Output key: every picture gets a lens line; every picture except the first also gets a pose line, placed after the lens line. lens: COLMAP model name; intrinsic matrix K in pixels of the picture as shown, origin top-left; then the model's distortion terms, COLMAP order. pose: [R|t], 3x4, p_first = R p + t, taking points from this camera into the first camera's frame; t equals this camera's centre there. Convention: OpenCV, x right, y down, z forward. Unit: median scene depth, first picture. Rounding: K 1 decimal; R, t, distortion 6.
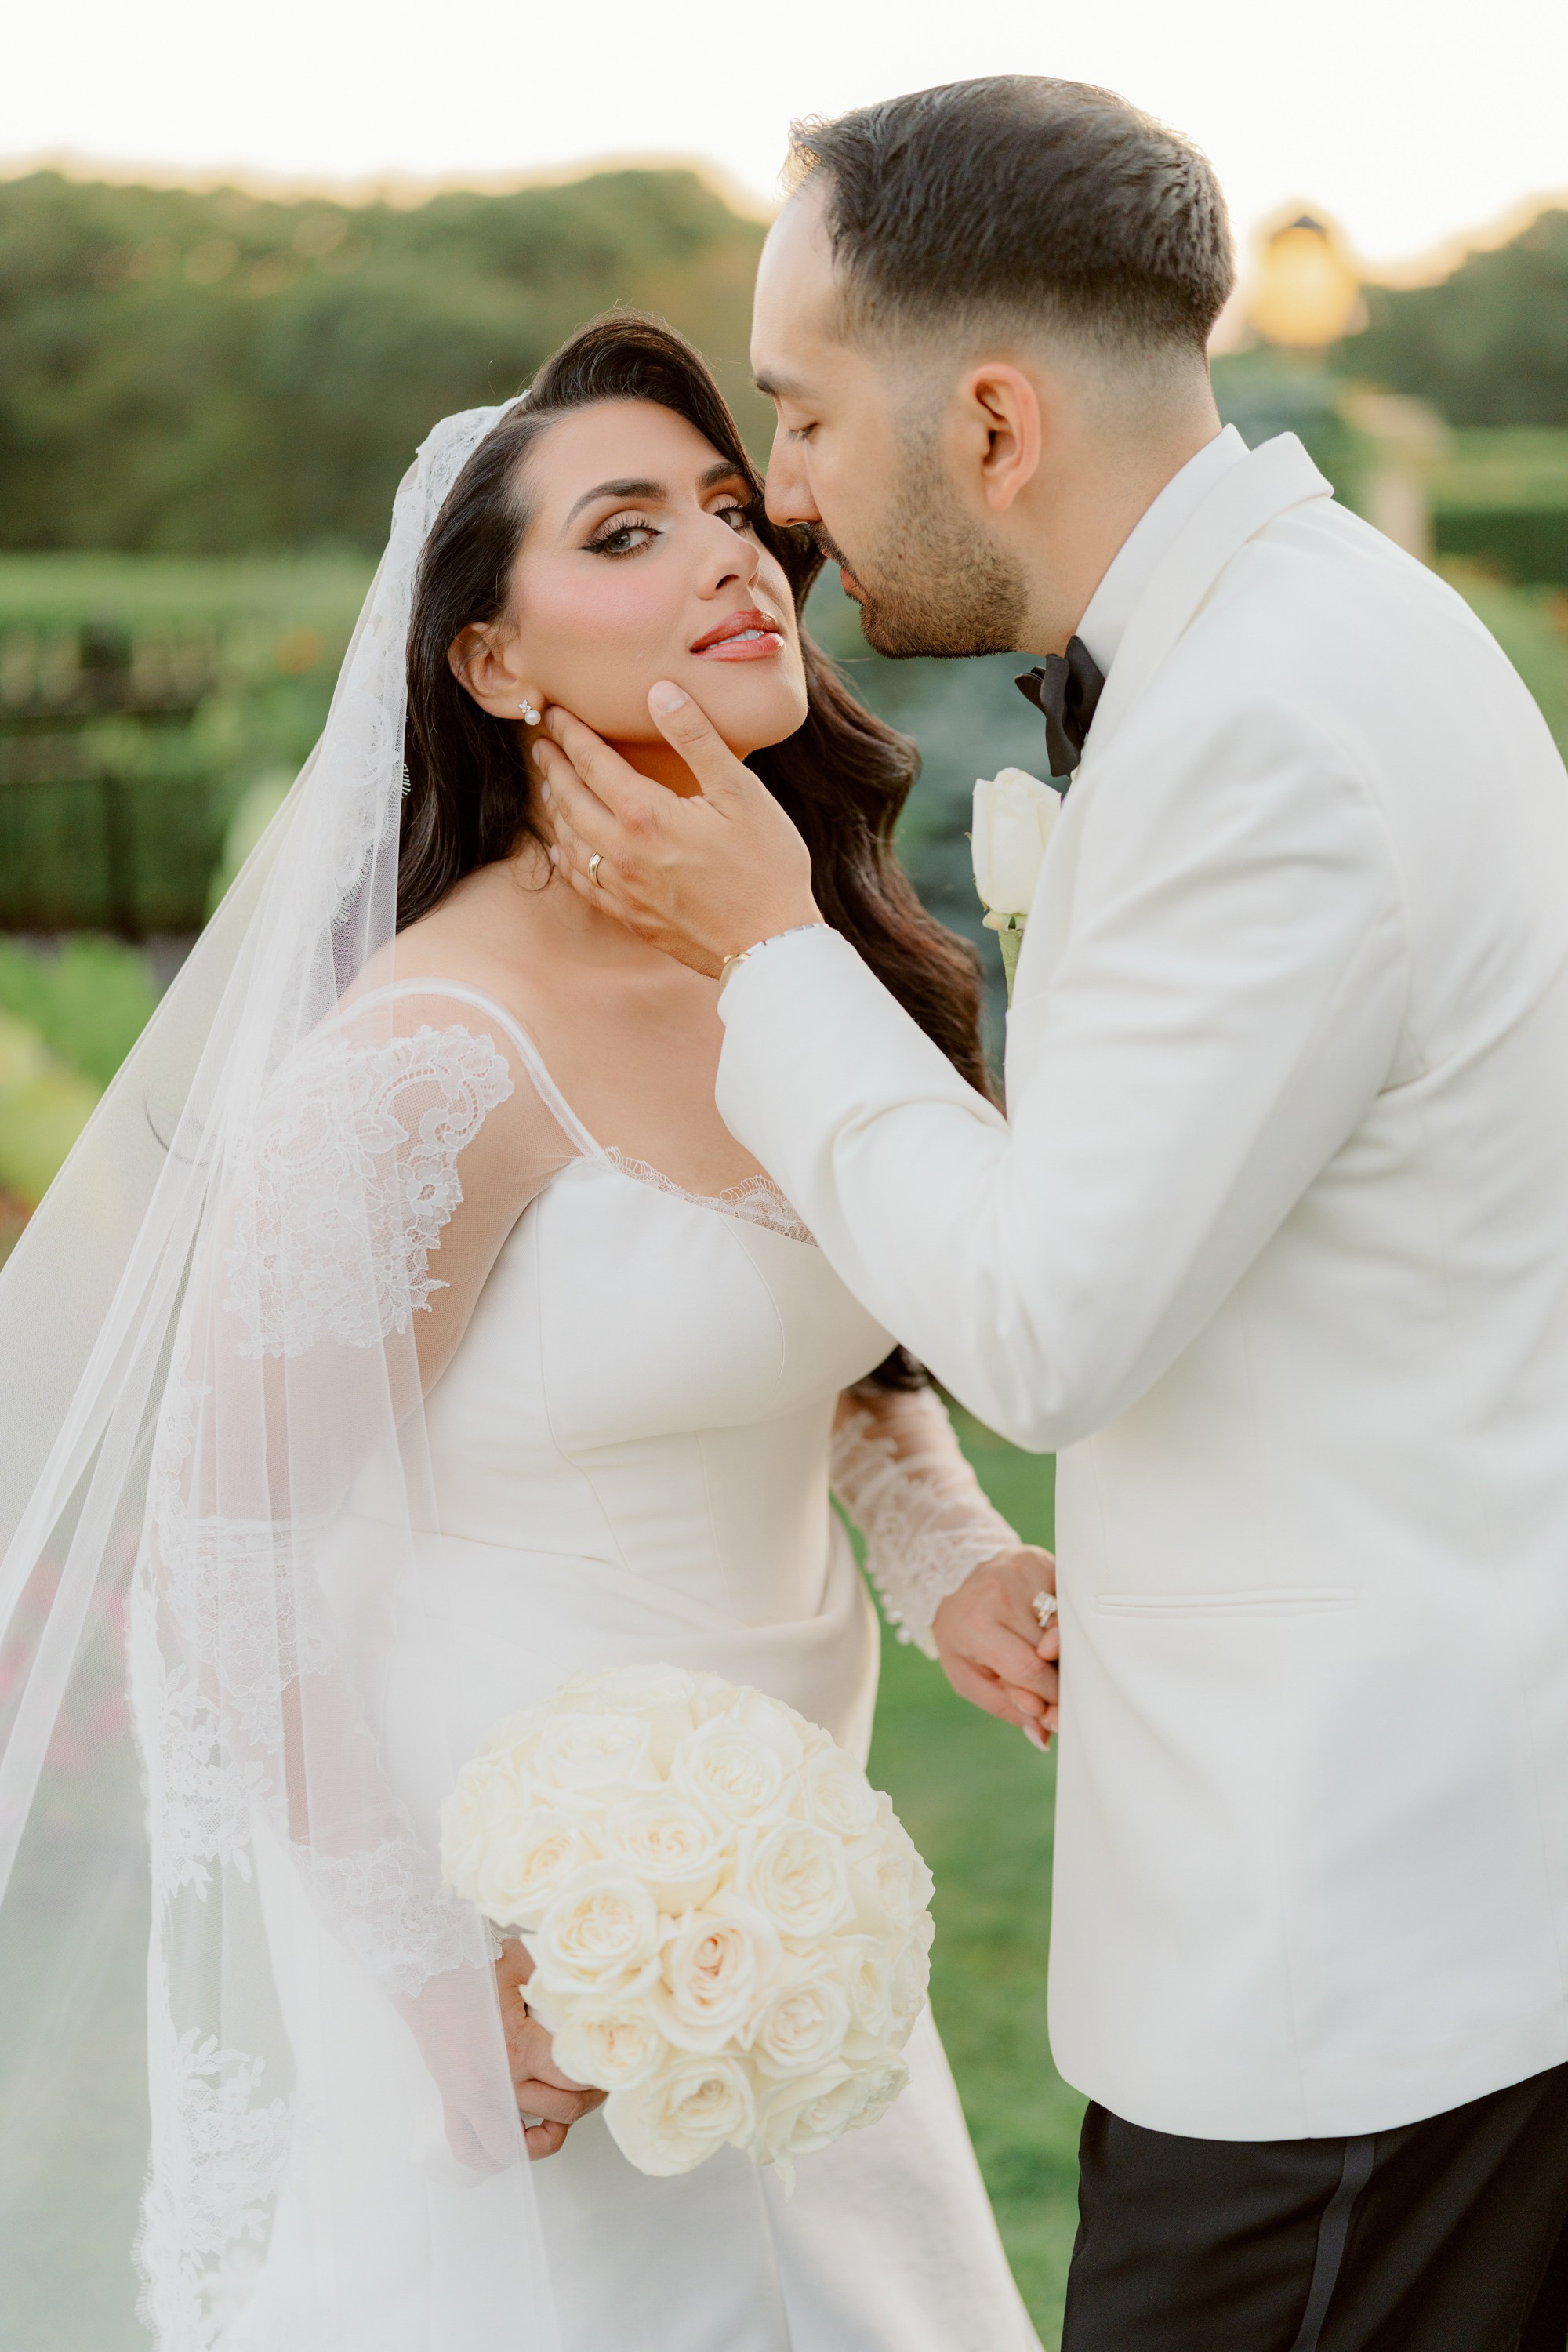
lens RADIAL K [[3307.1, 0, 784.0], [0, 3307.1, 1176.0], [0, 0, 1]] dist [0.005854, 0.112254]
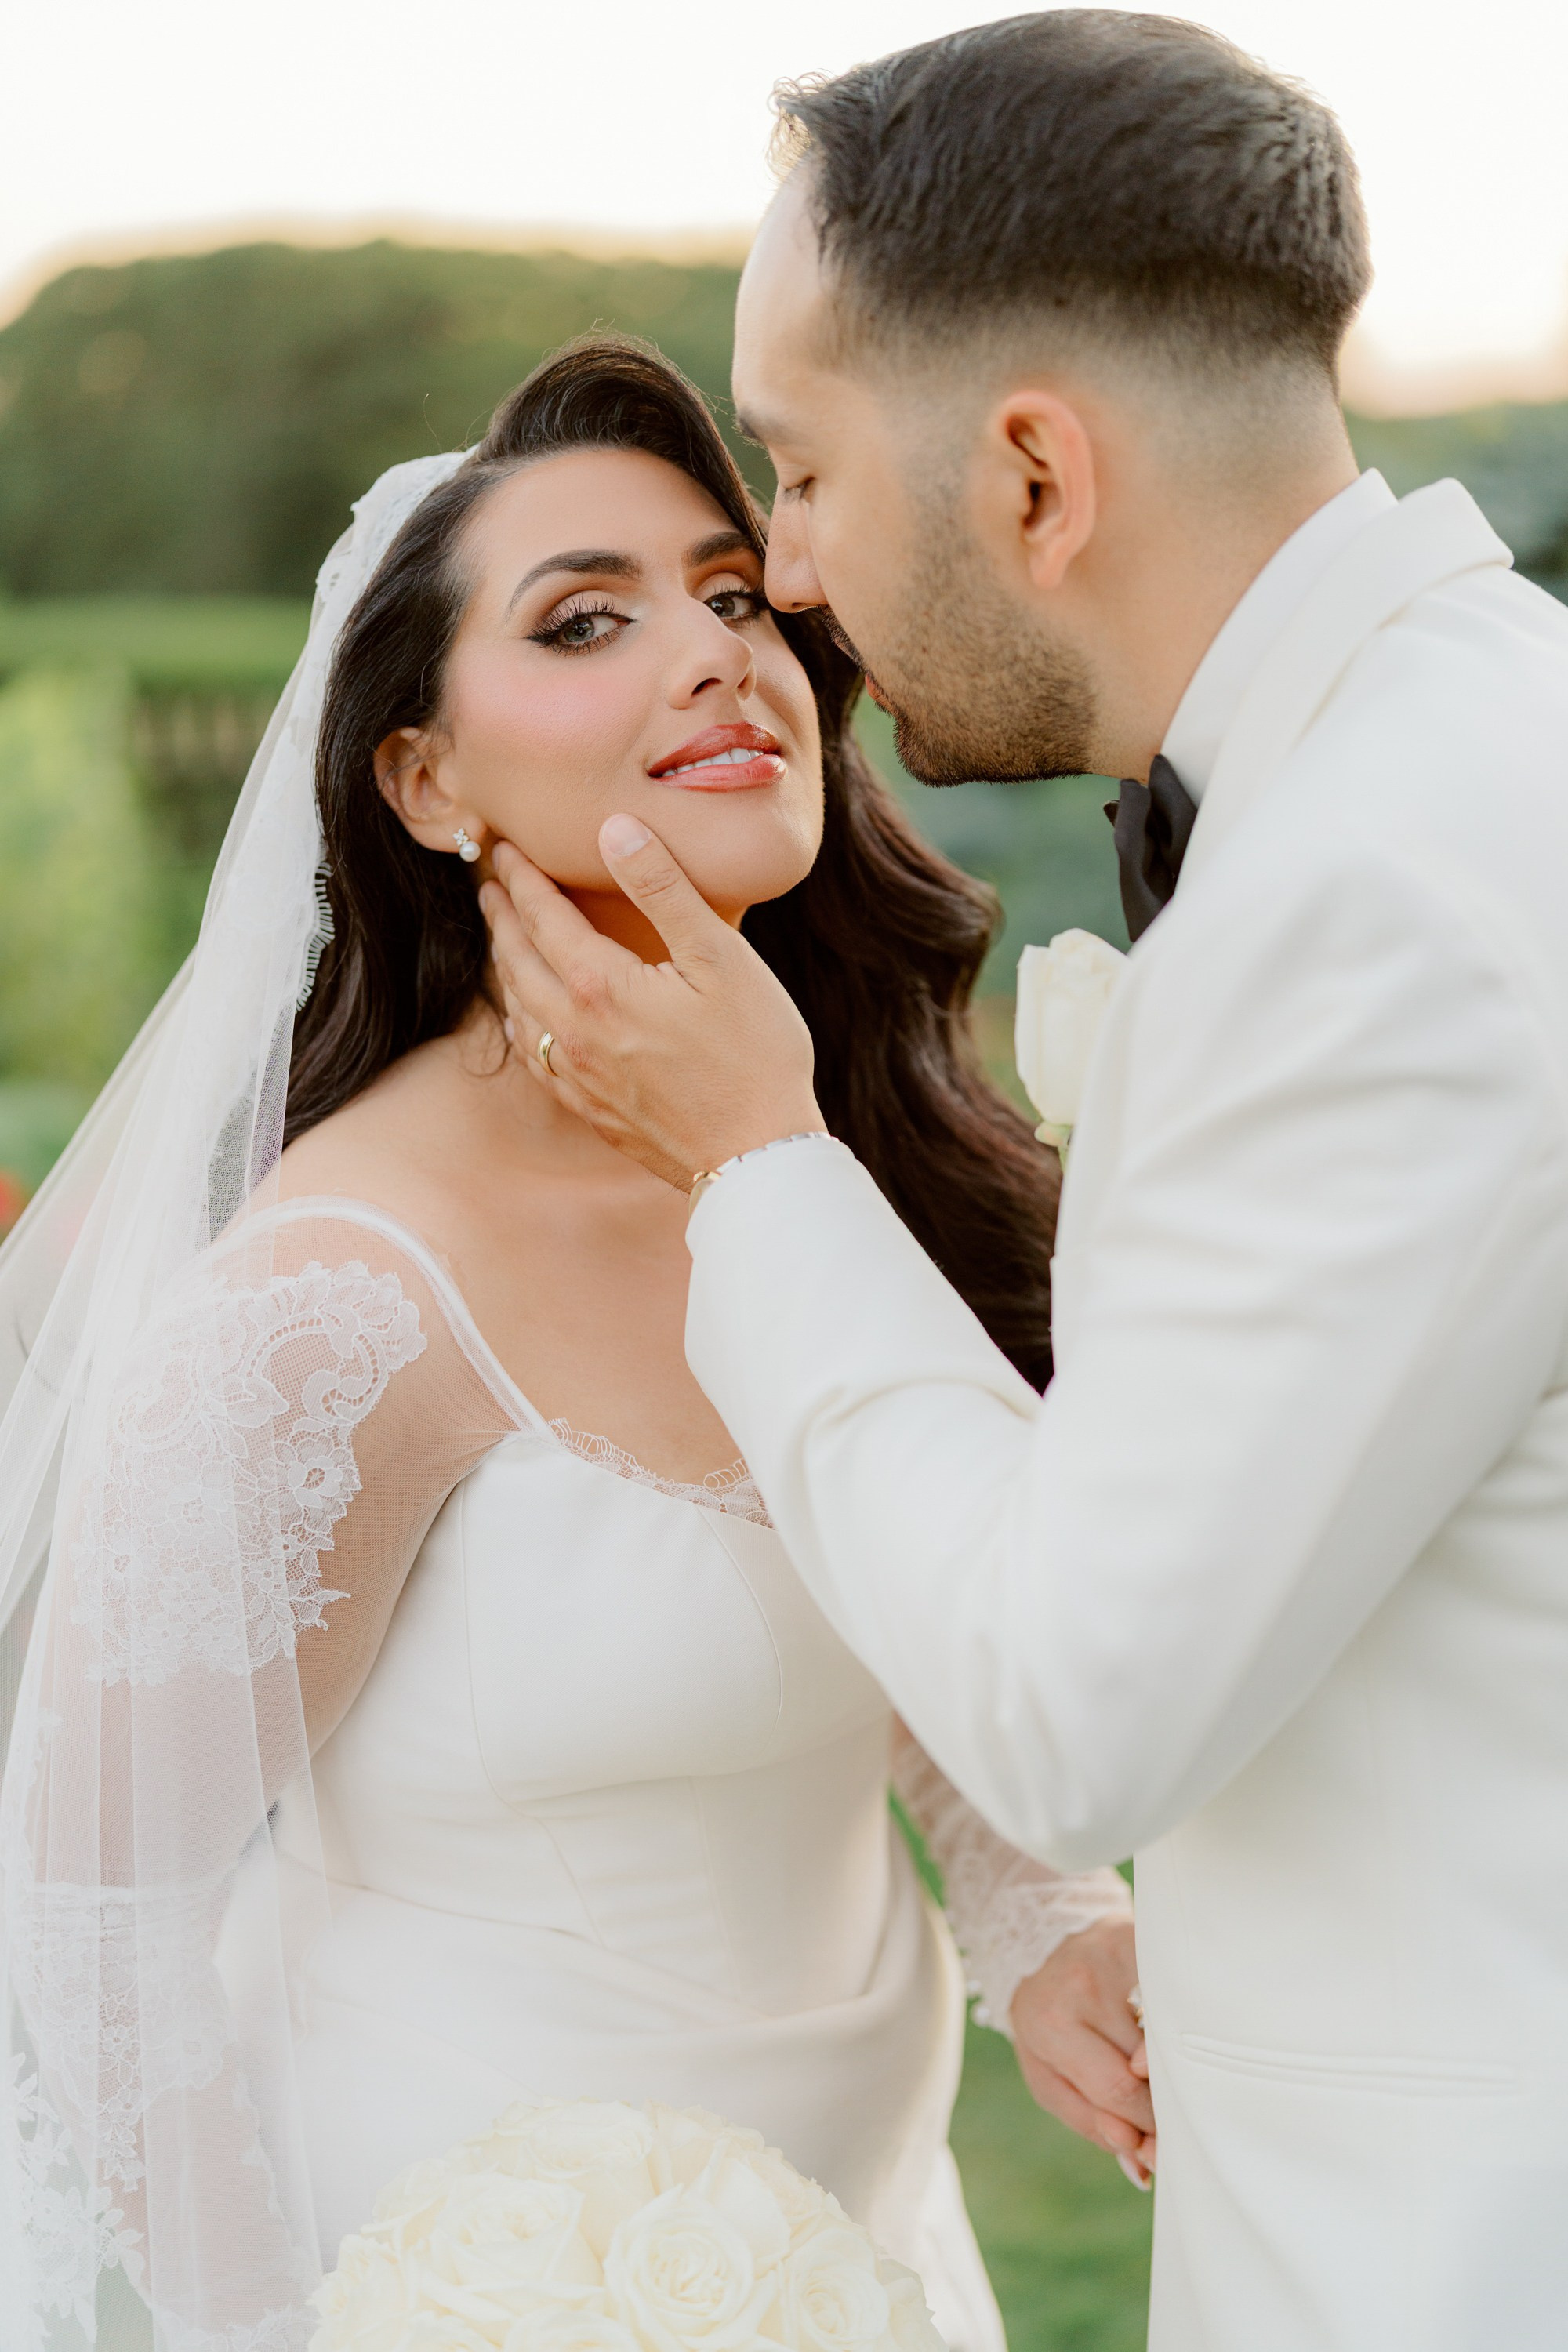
lens RADIAL K [[3299.9, 0, 728.4], [0, 3299.9, 1238.4], [0, 0, 1]] dist [-0.017268, -0.004926]
pose [[0.991464, 0.008365, -0.130114, 0.093260], [-0.008183, 0.999965, 0.001931, -0.056430], [0.130126, -0.000850, 0.991497, 0.257569]]
